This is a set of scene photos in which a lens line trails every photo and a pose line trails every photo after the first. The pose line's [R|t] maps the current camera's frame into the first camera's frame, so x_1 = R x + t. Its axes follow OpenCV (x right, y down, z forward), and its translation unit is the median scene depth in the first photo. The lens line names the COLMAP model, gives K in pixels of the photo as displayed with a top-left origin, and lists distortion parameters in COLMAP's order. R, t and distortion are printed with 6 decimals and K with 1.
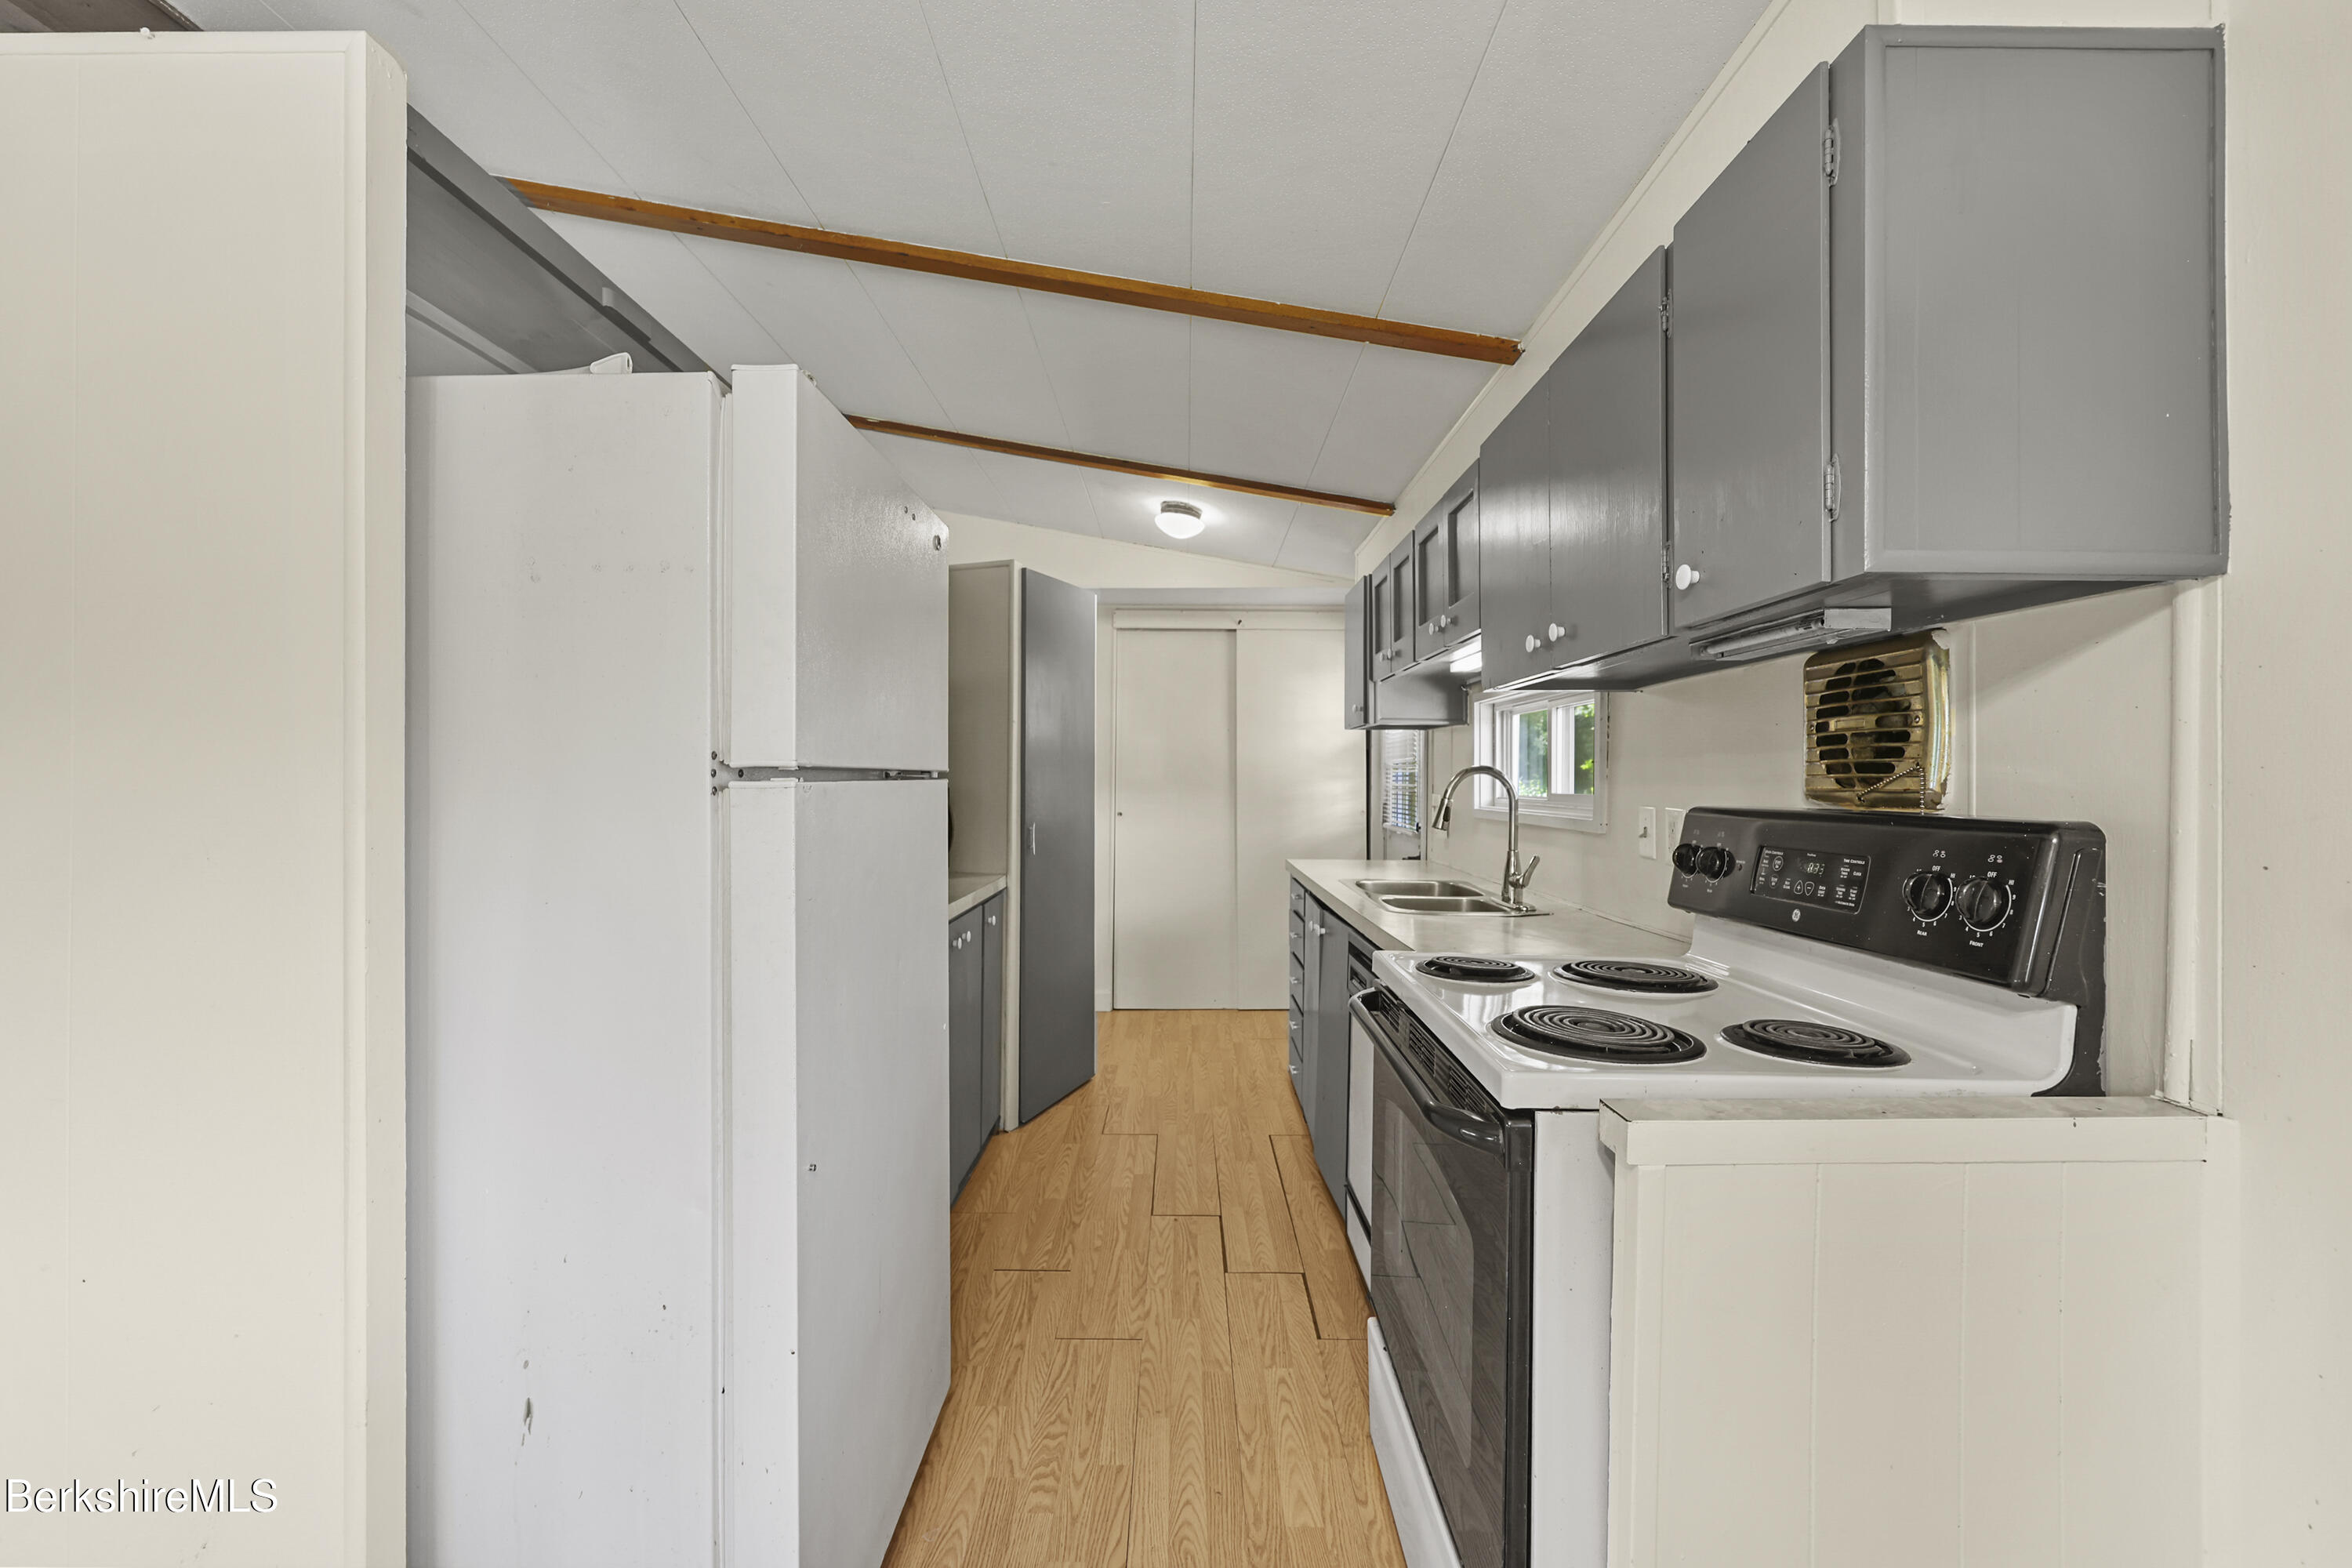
lens RADIAL K [[965.0, 0, 1197.7], [0, 965.0, 788.9], [0, 0, 1]] dist [-0.001609, -0.000326]
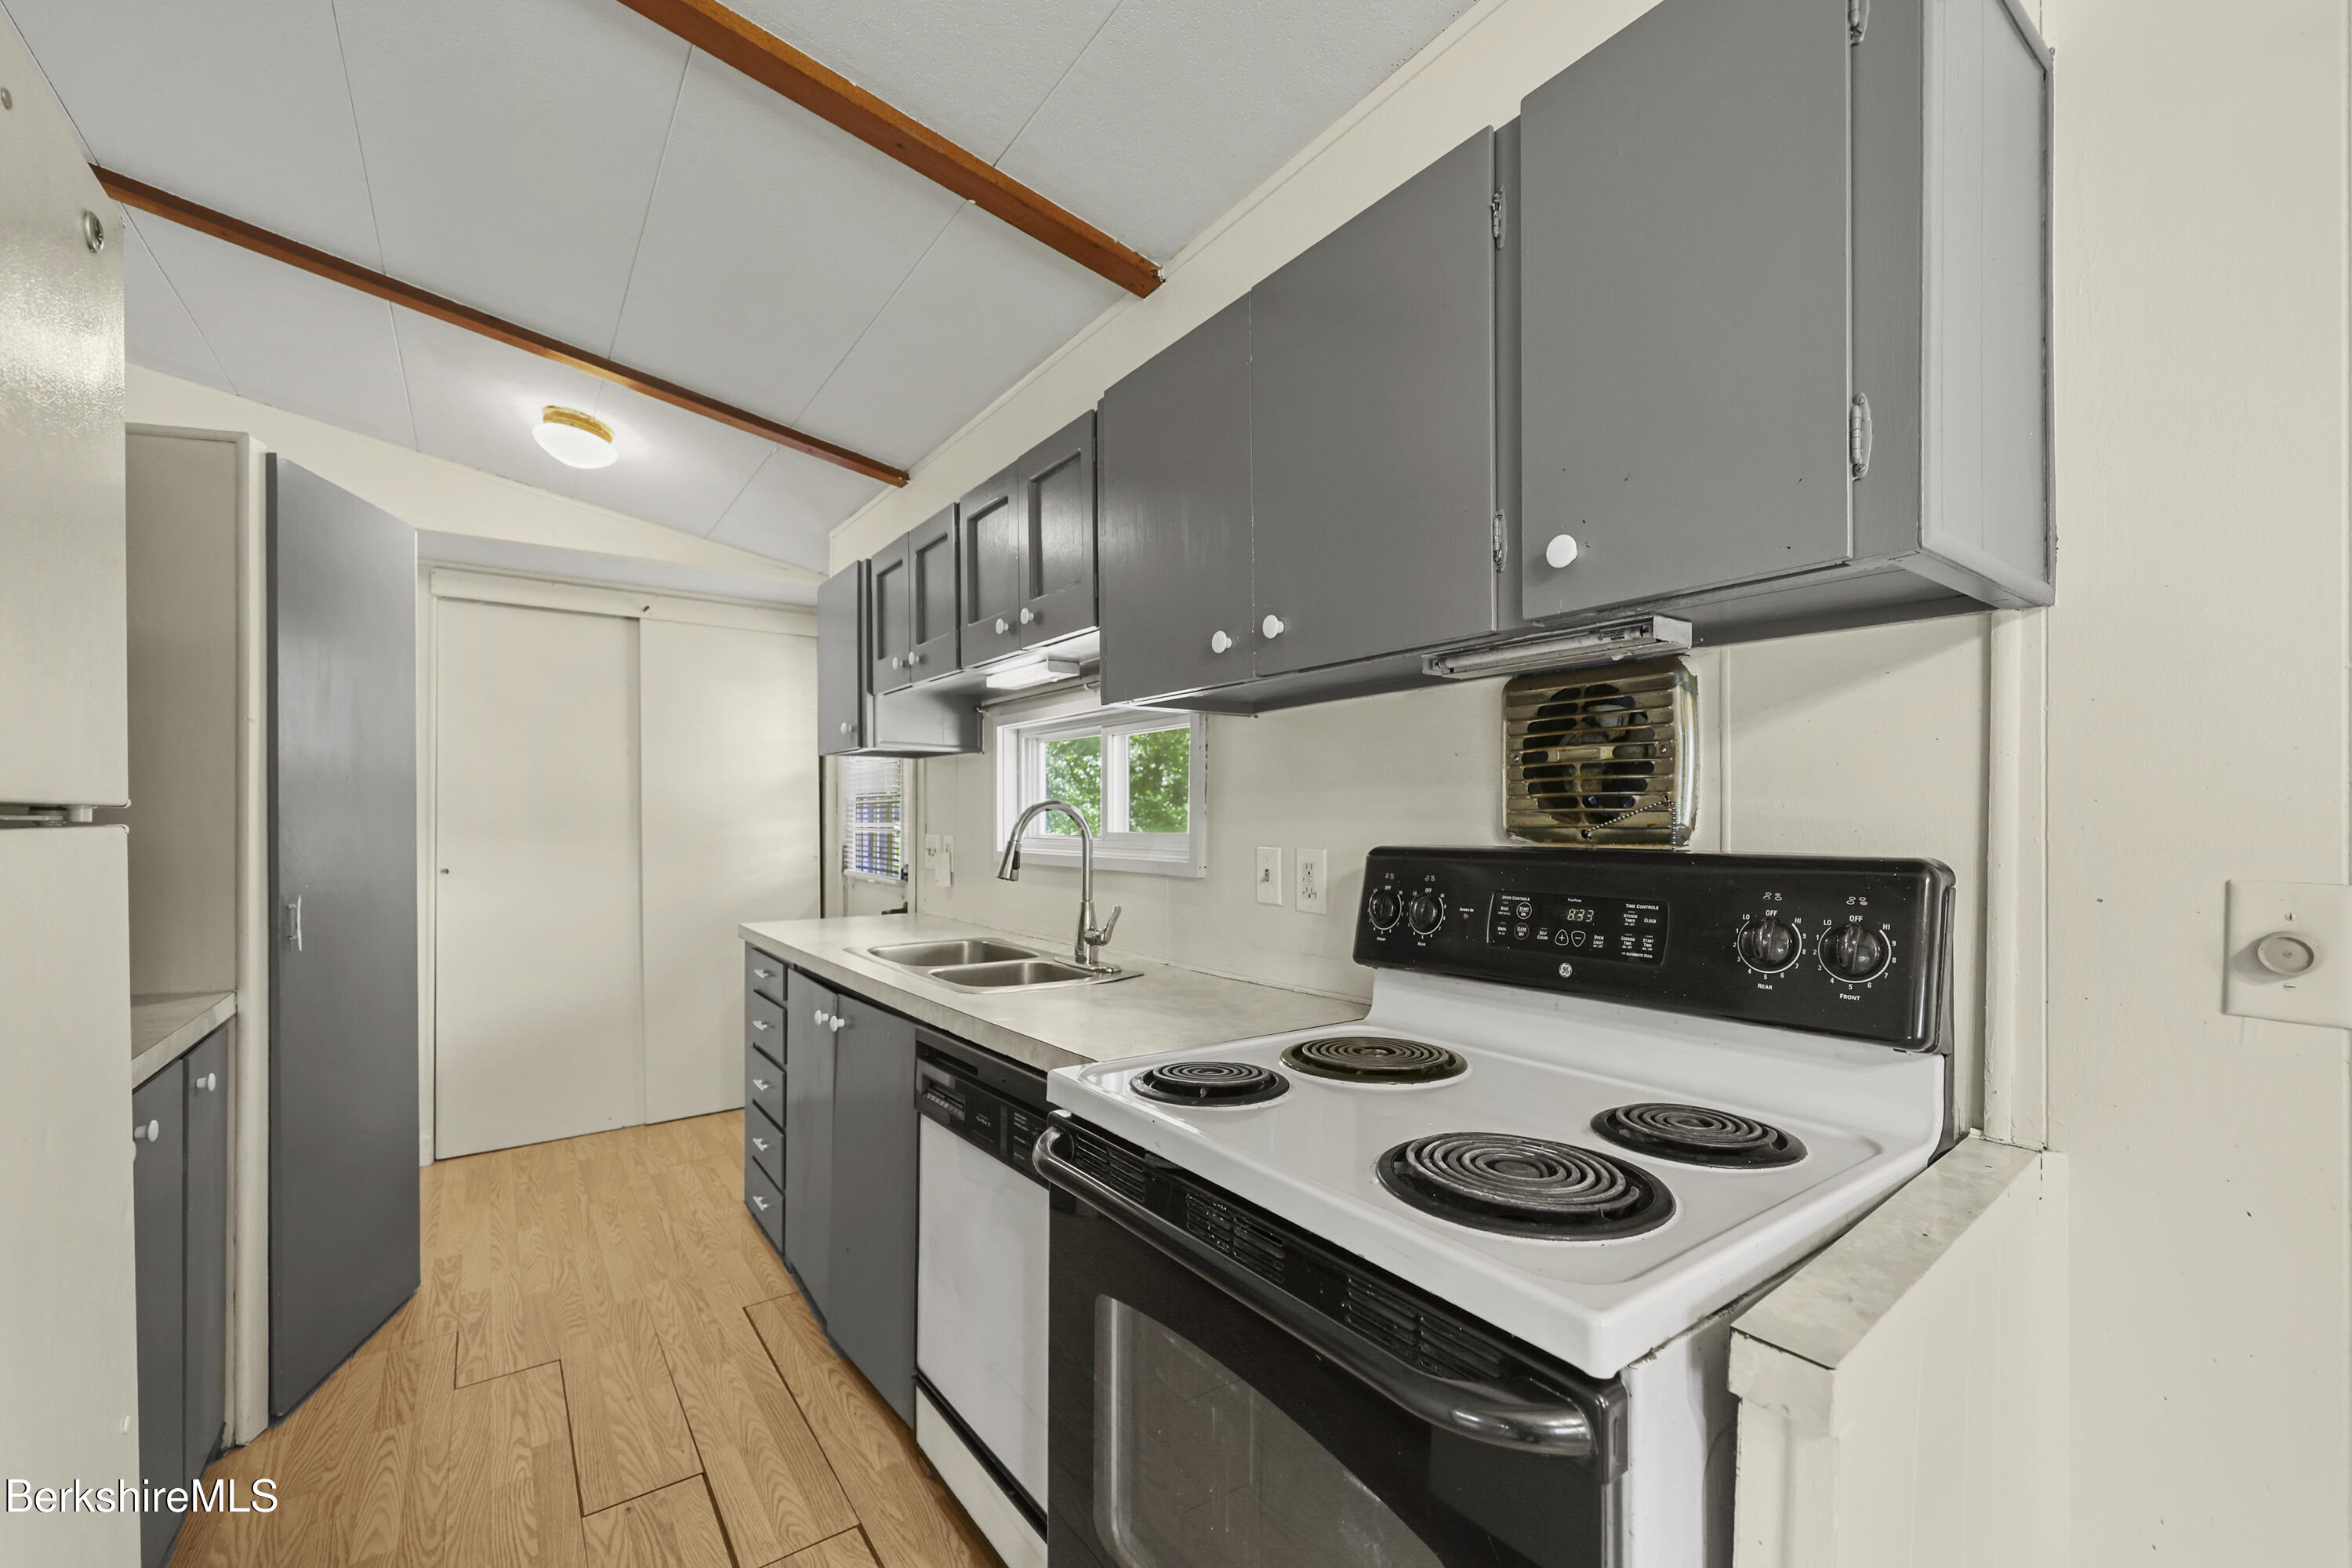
lens RADIAL K [[955.2, 0, 1190.5], [0, 955.2, 823.2], [0, 0, 1]] dist [0.000220, -0.000061]
pose [[0.810764, -0.010492, 0.585280, -0.079491], [0.012089, 0.999926, 0.001179, -0.003624], [-0.585249, 0.006120, 0.810831, 0.245306]]
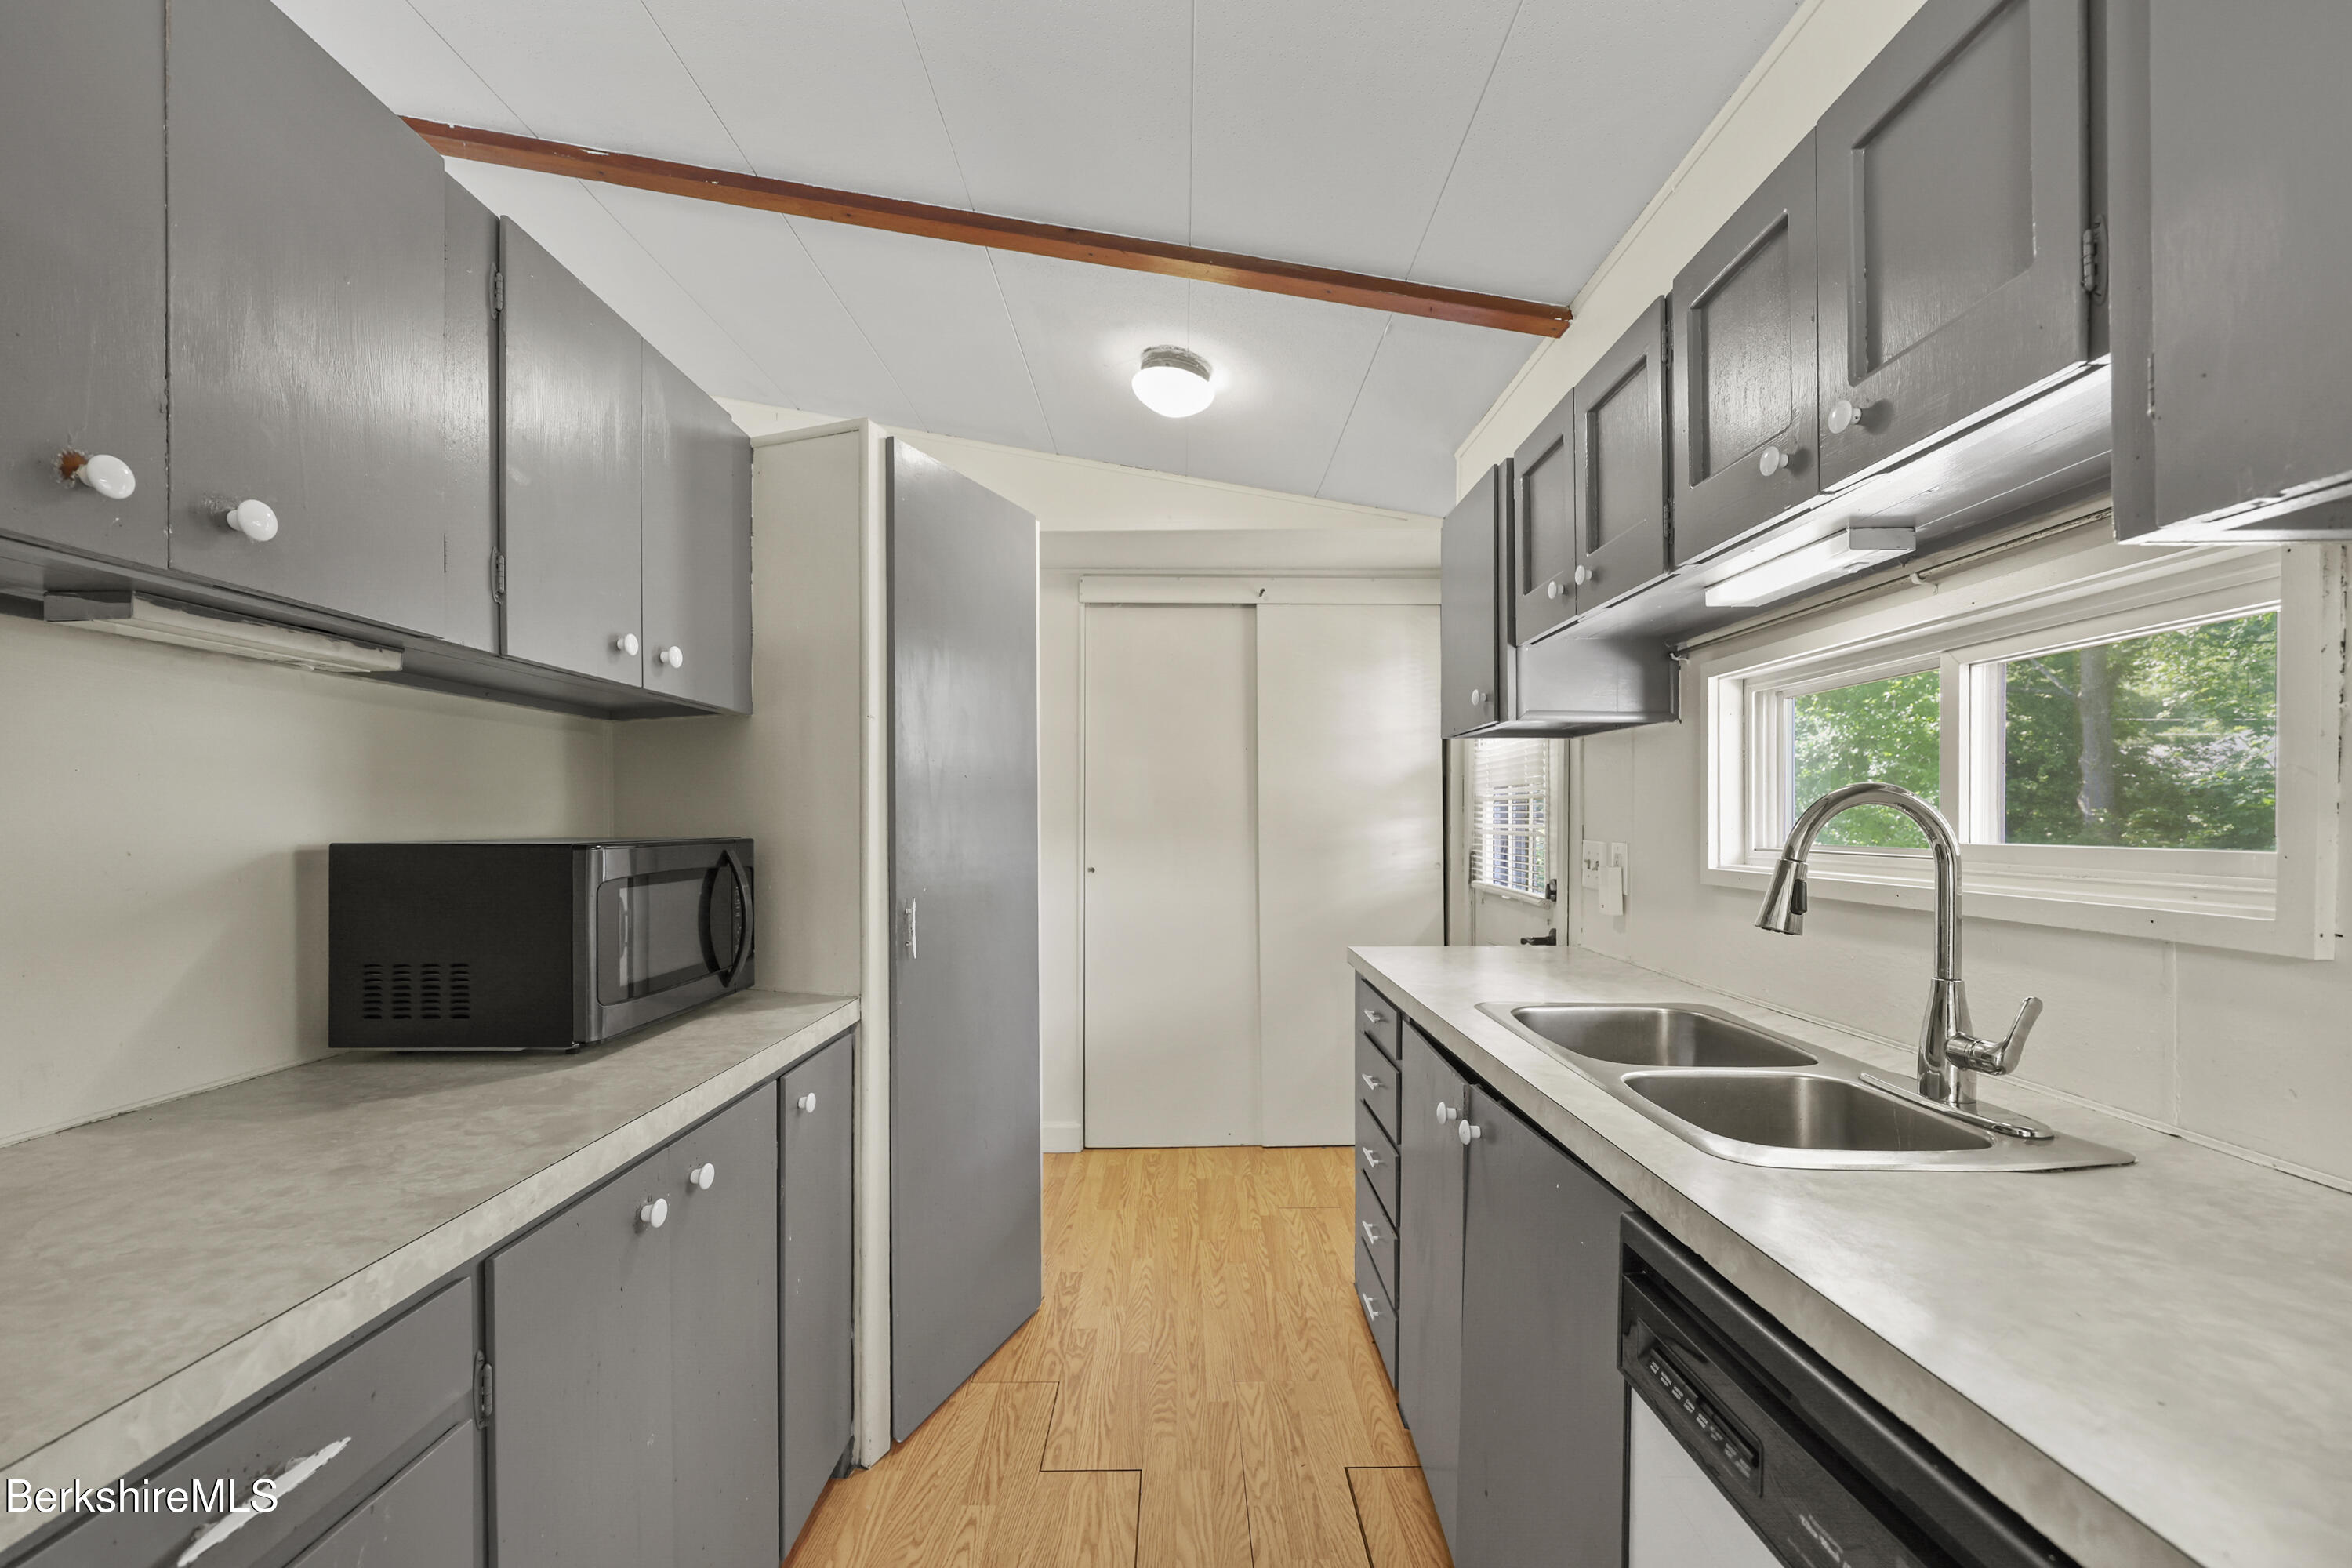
lens RADIAL K [[946.2, 0, 1181.0], [0, 946.2, 815.8], [0, 0, 1]] dist [0.001342, -0.000035]
pose [[0.999871, -0.007728, -0.014108, -0.009819], [0.007536, 0.999879, -0.013637, -0.005683], [0.014212, 0.013529, 0.999807, 0.516423]]
